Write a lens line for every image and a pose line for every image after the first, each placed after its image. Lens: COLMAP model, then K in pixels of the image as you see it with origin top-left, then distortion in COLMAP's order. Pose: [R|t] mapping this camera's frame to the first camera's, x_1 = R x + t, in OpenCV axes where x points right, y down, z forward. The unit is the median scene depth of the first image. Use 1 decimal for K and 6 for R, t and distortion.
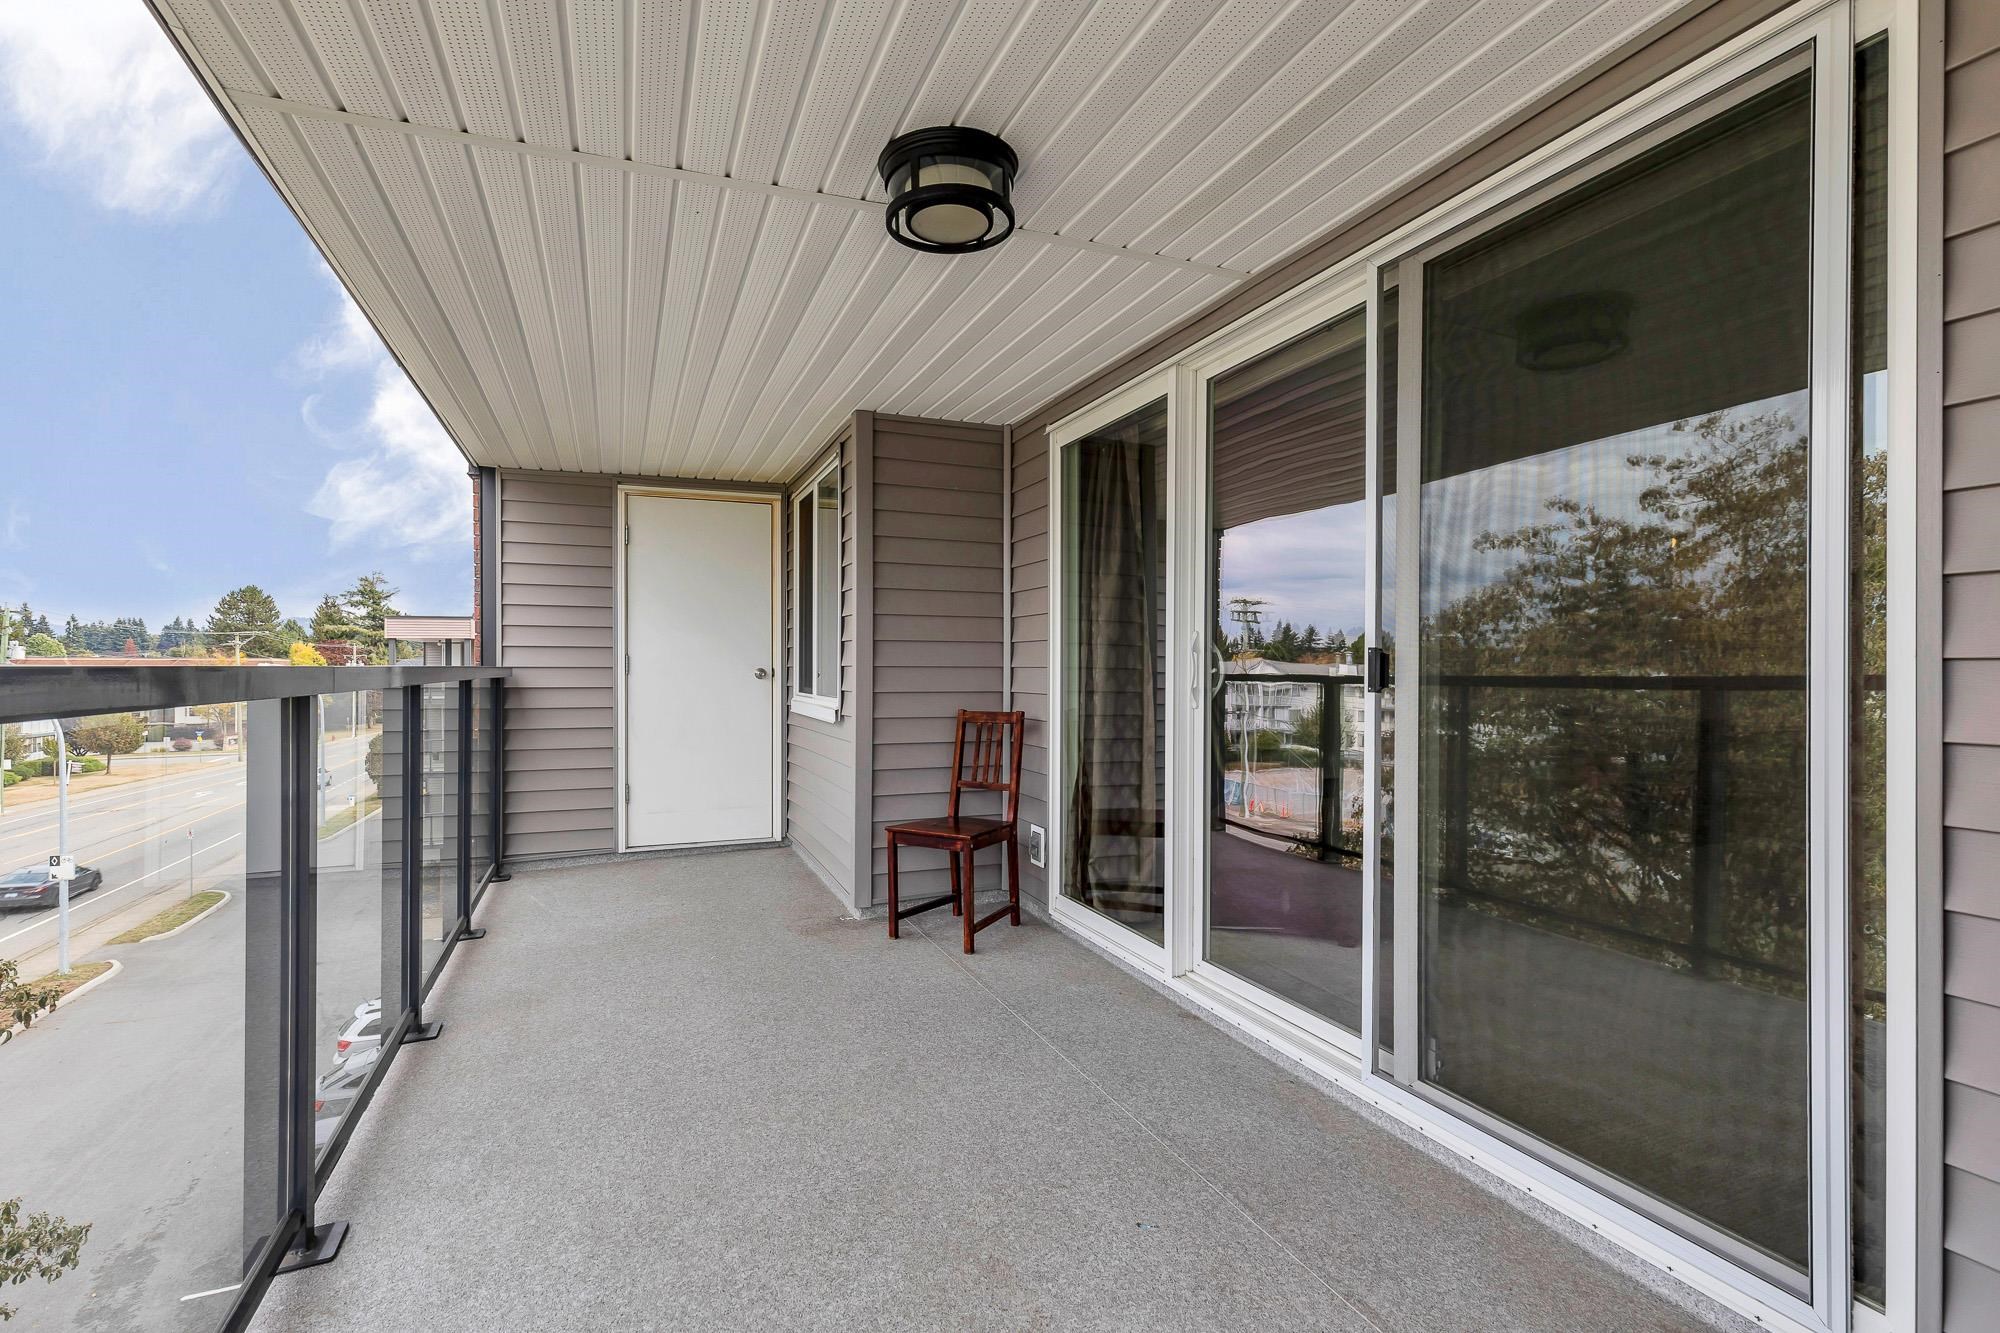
lens RADIAL K [[937.3, 0, 994.0], [0, 937.3, 674.6], [0, 0, 1]] dist [0.010900, -0.004223]
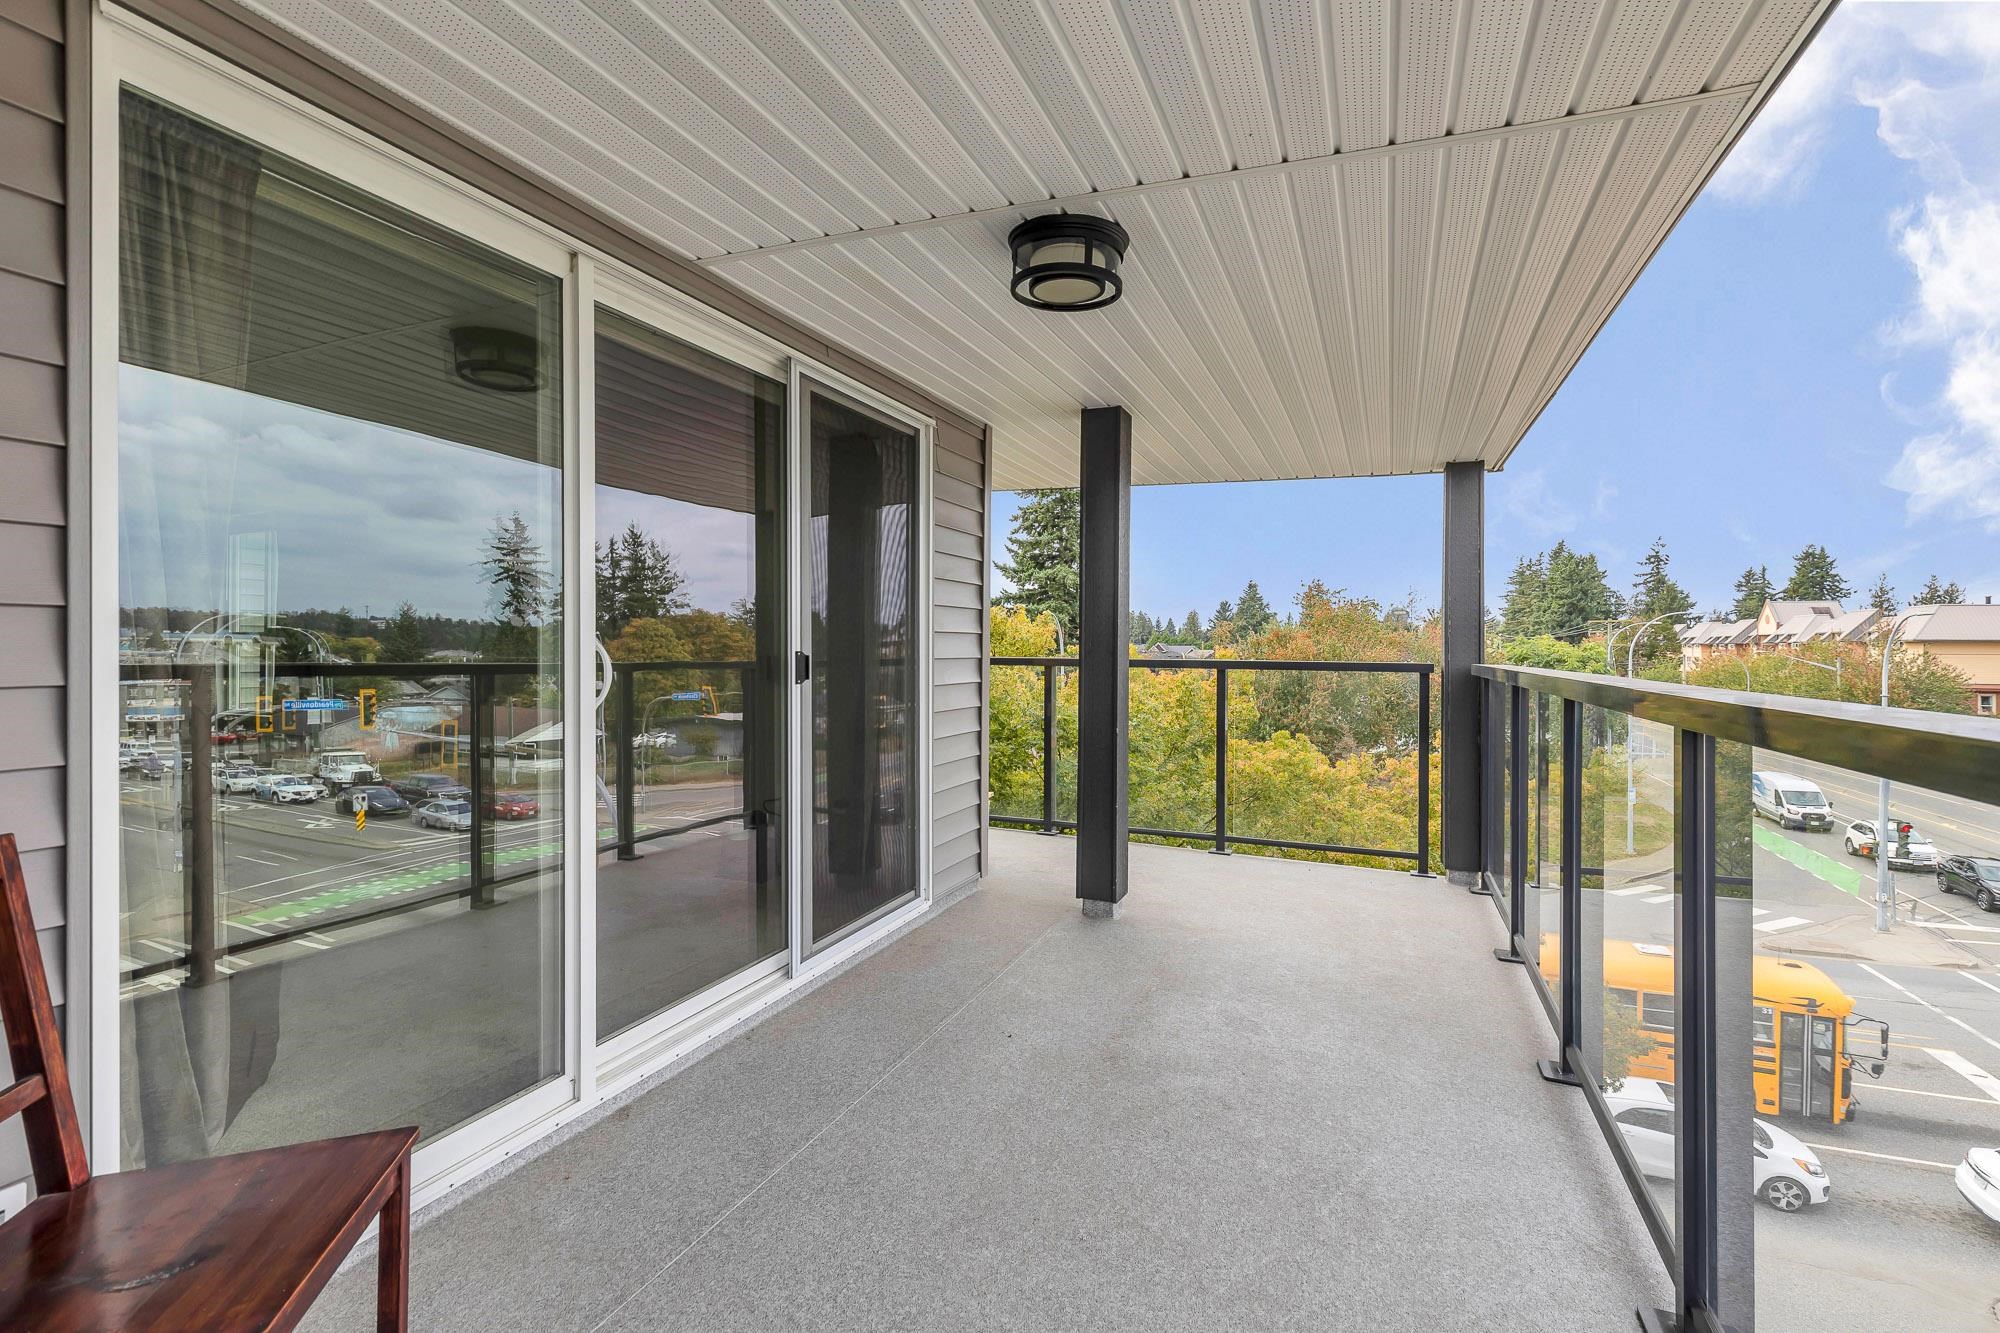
lens RADIAL K [[937.3, 0, 996.6], [0, 937.3, 658.5], [0, 0, 1]] dist [0.010900, -0.004223]
pose [[-0.726467, -0.009697, 0.687133, -0.670769], [-0.002623, 0.999932, 0.011338, -0.032021], [-0.687196, 0.006434, -0.726443, 1.631110]]
